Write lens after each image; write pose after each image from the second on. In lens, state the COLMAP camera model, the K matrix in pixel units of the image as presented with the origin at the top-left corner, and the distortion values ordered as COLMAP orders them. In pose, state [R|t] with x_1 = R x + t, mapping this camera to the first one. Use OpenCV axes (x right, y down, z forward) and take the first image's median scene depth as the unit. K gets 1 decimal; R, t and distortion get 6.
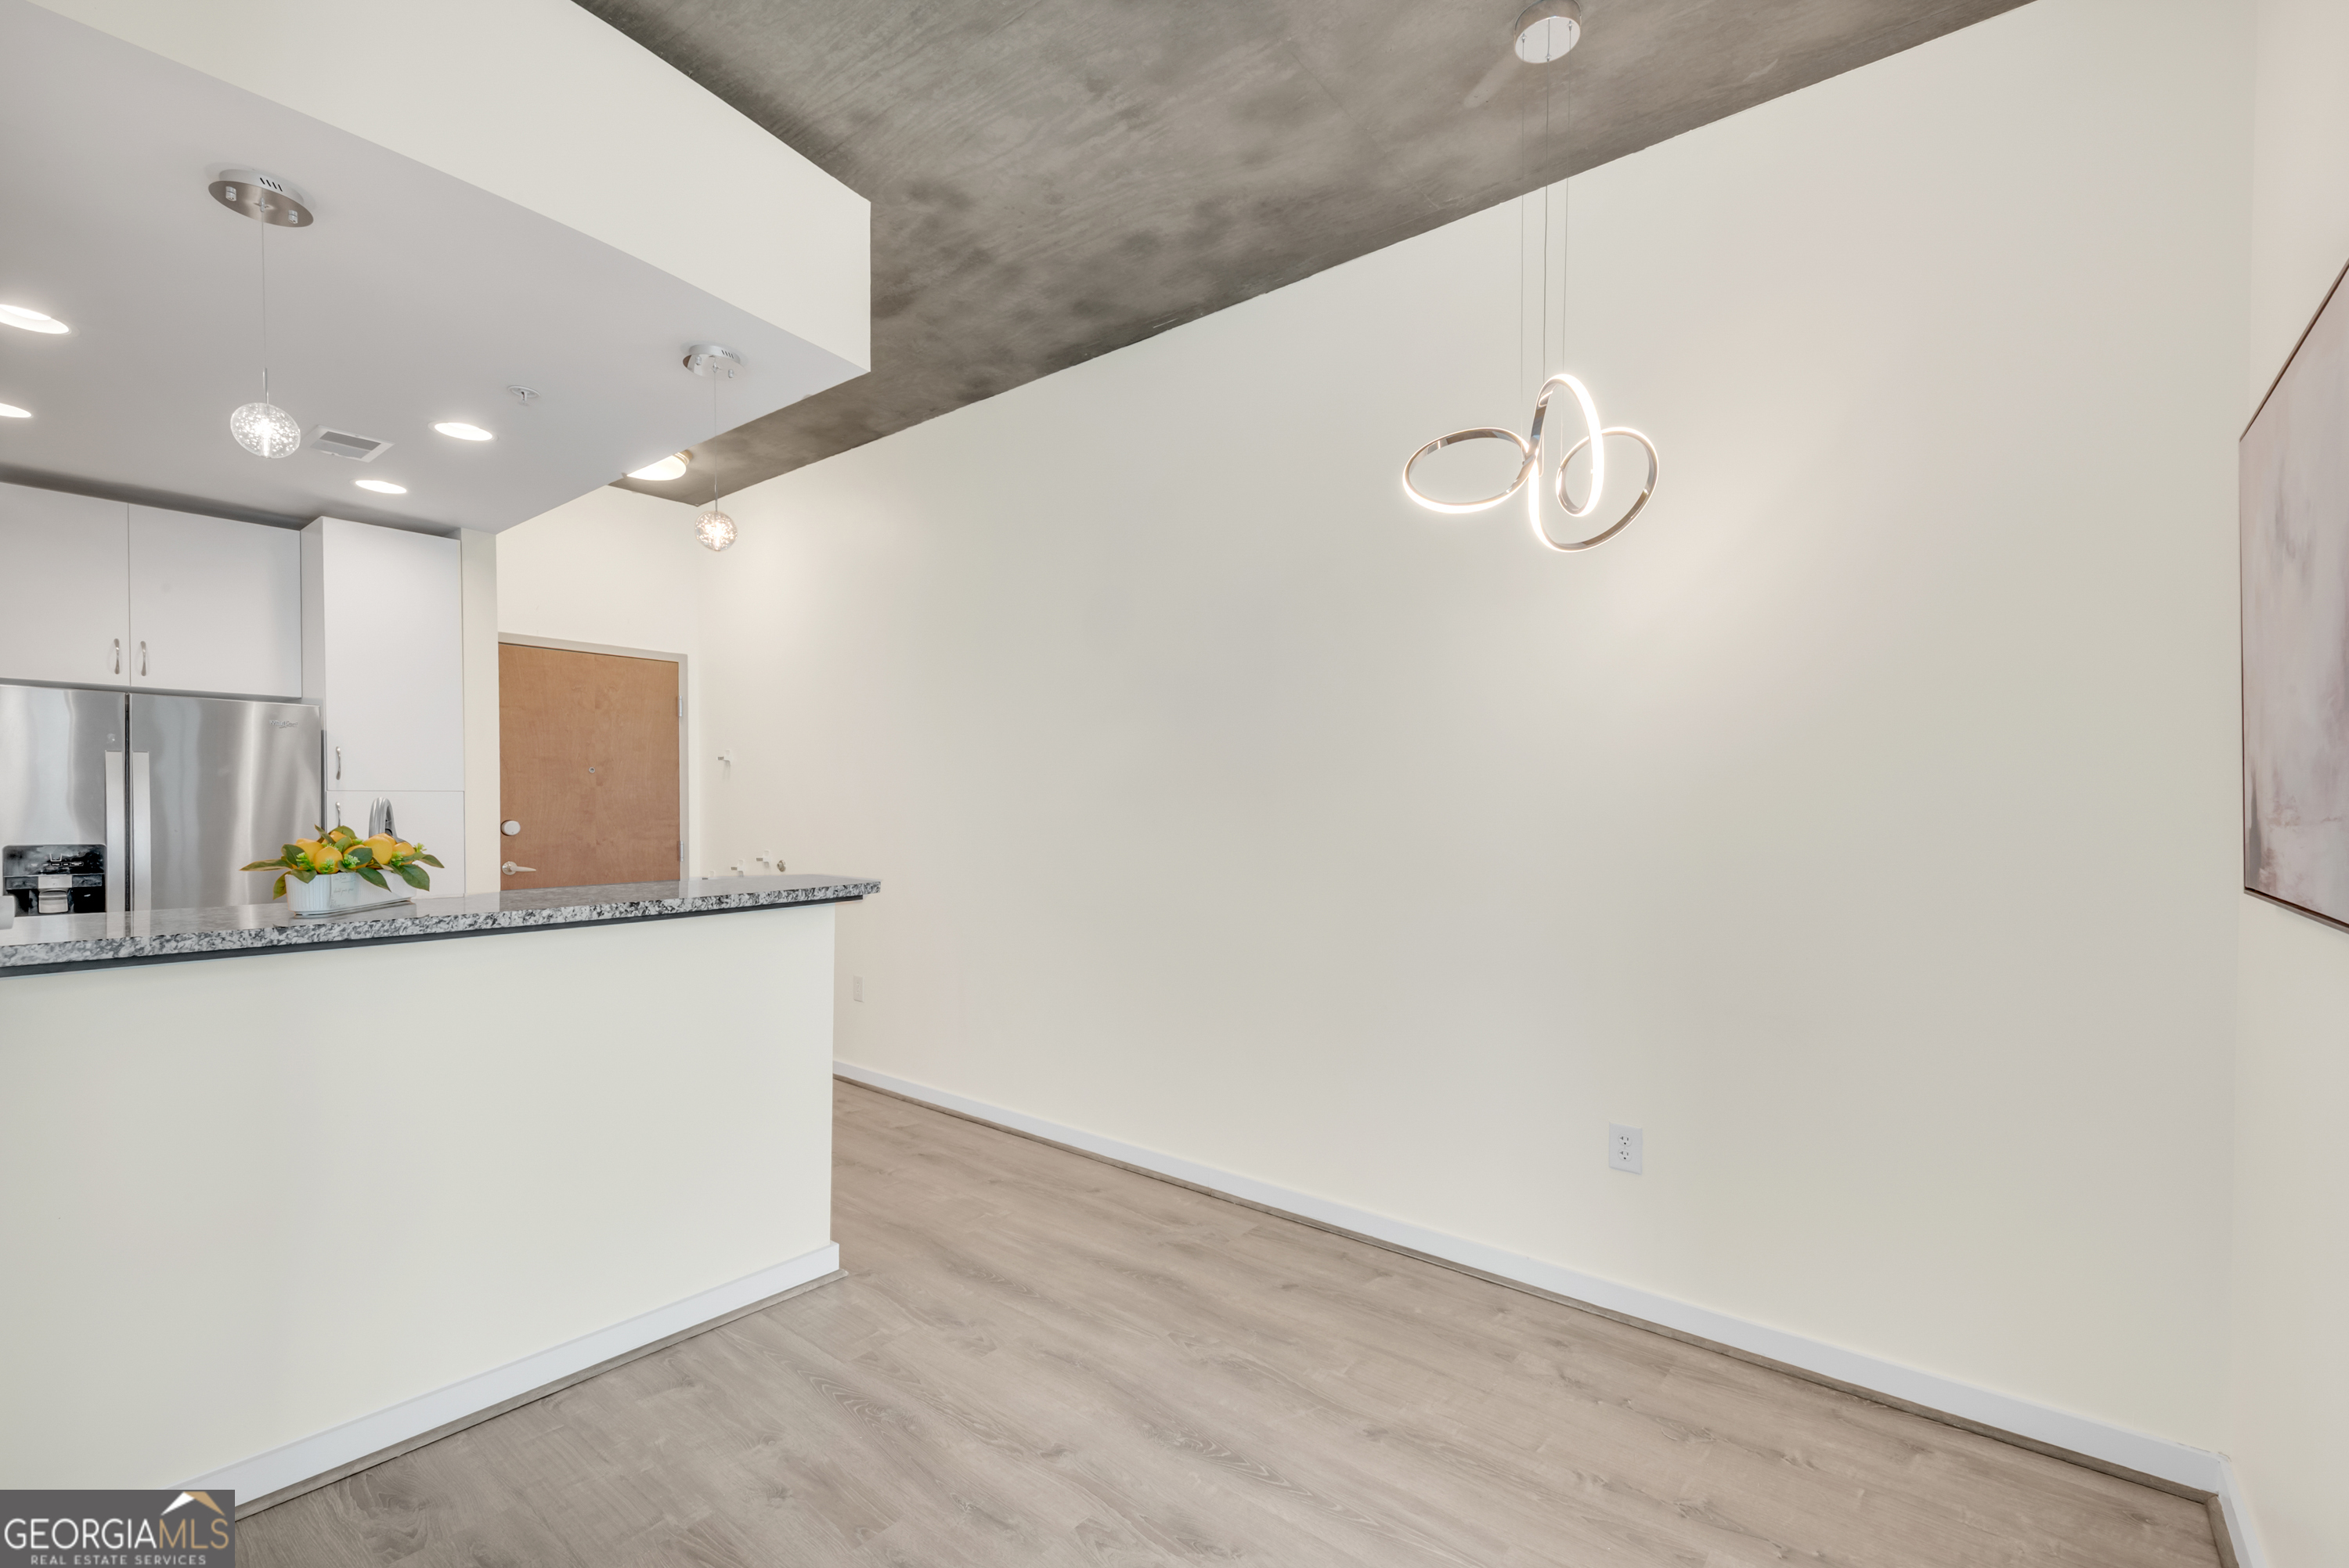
lens RADIAL K [[1038.4, 0, 1209.1], [0, 1038.4, 824.9], [0, 0, 1]] dist [0.011547, -0.000466]
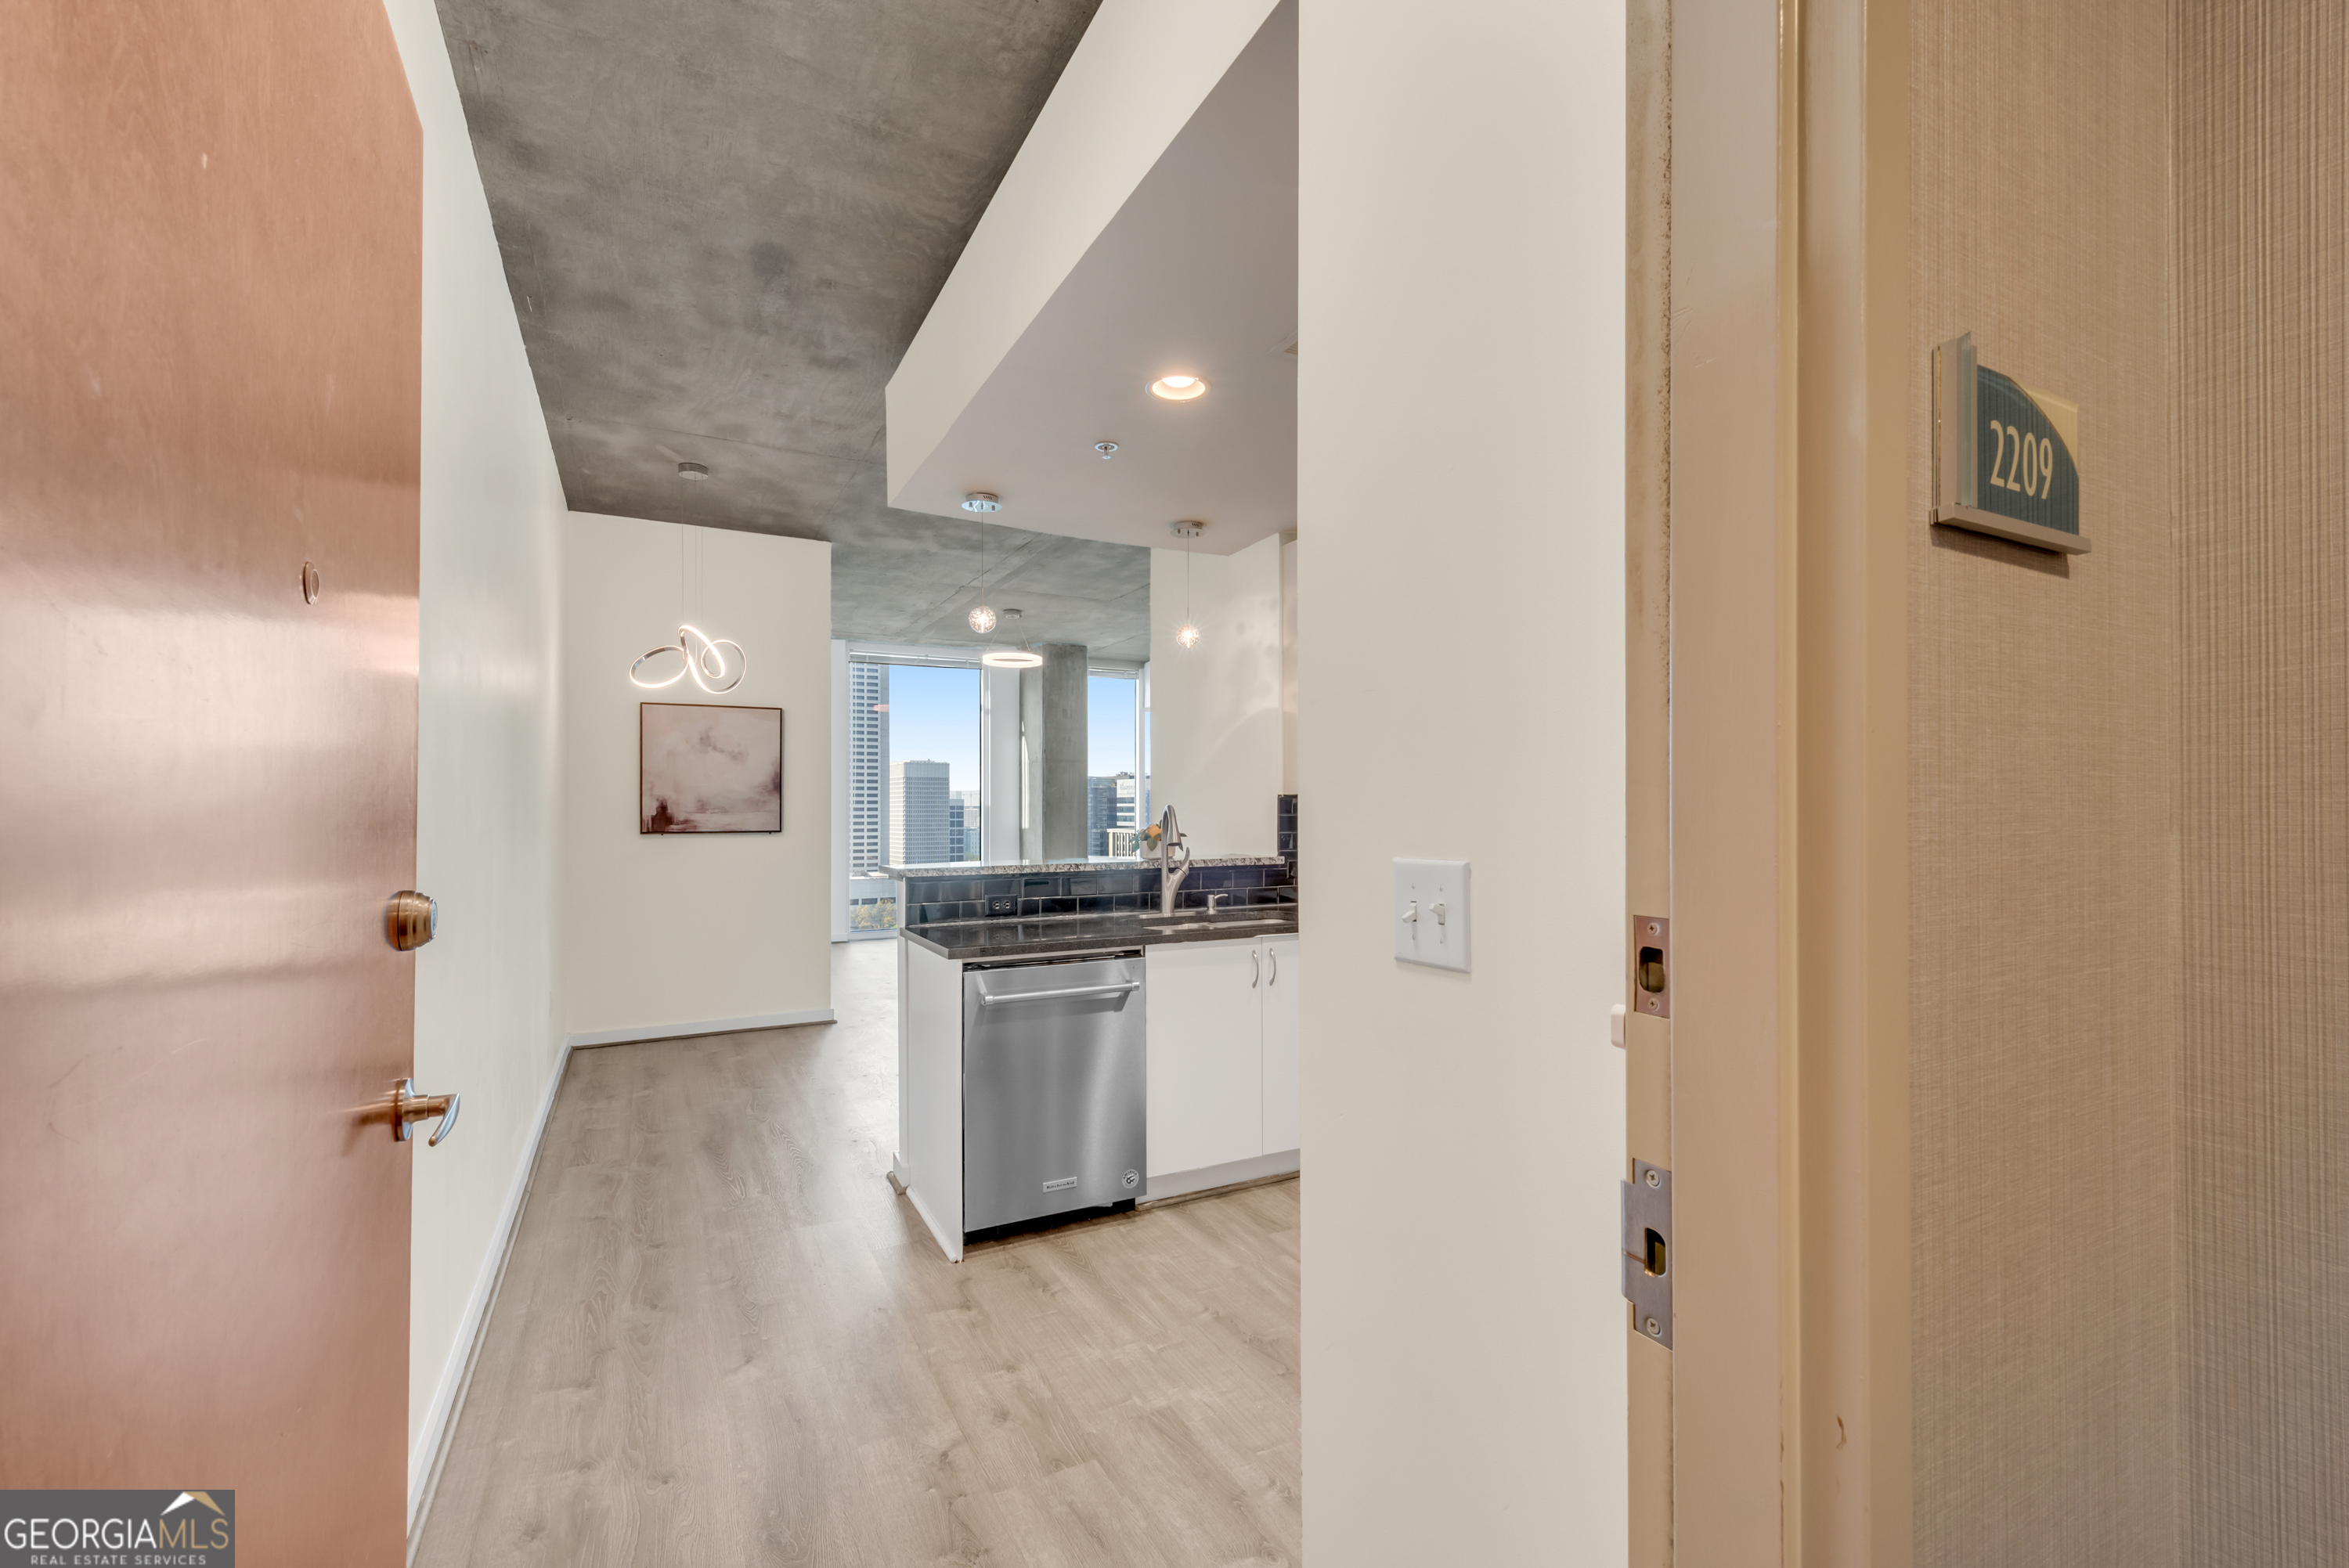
lens RADIAL K [[1038.4, 0, 1173.3], [0, 1038.4, 794.9], [0, 0, 1]] dist [0.011547, -0.000466]
pose [[-0.909894, 0.002881, 0.414830, -1.006074], [0.006753, 0.999946, 0.007868, -0.037889], [-0.414785, 0.009960, -0.909865, 1.686776]]
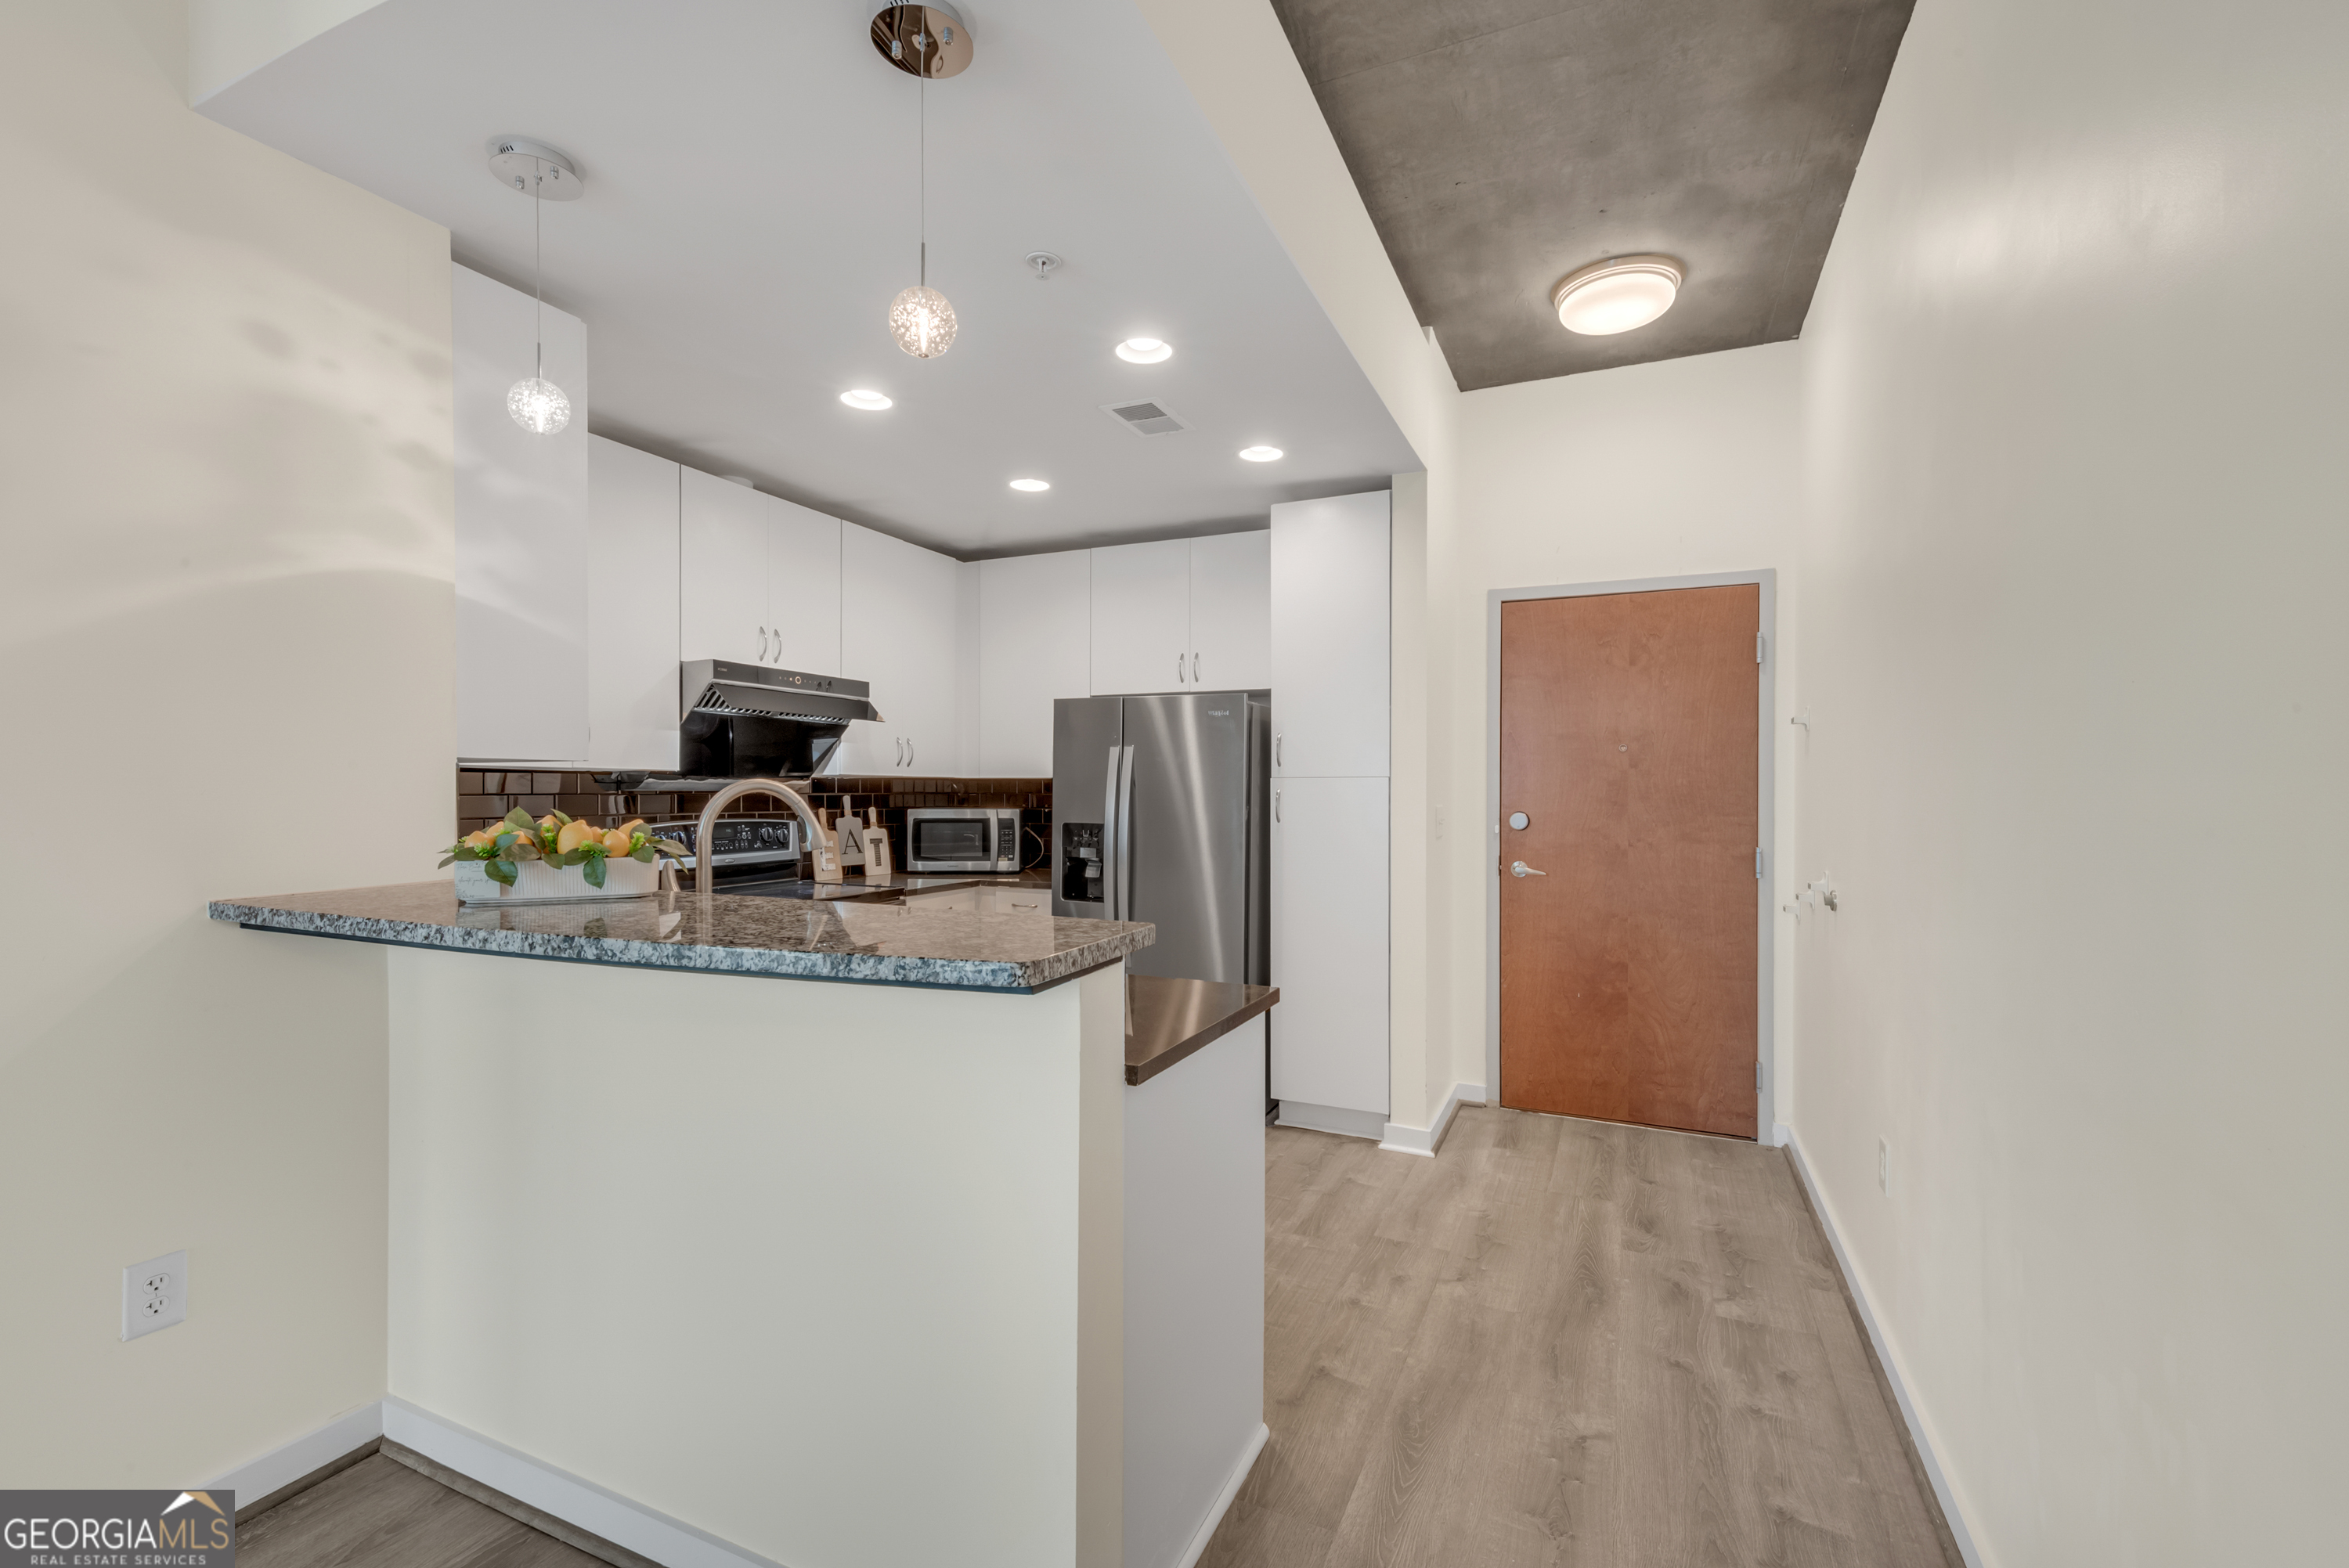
lens RADIAL K [[1038.4, 0, 1129.0], [0, 1038.4, 787.8], [0, 0, 1]] dist [0.011547, -0.000466]
pose [[0.219260, -0.004360, -0.975657, 0.099546], [-0.023164, 0.999685, -0.009673, -0.012333], [0.975392, 0.024721, 0.219090, 0.756339]]
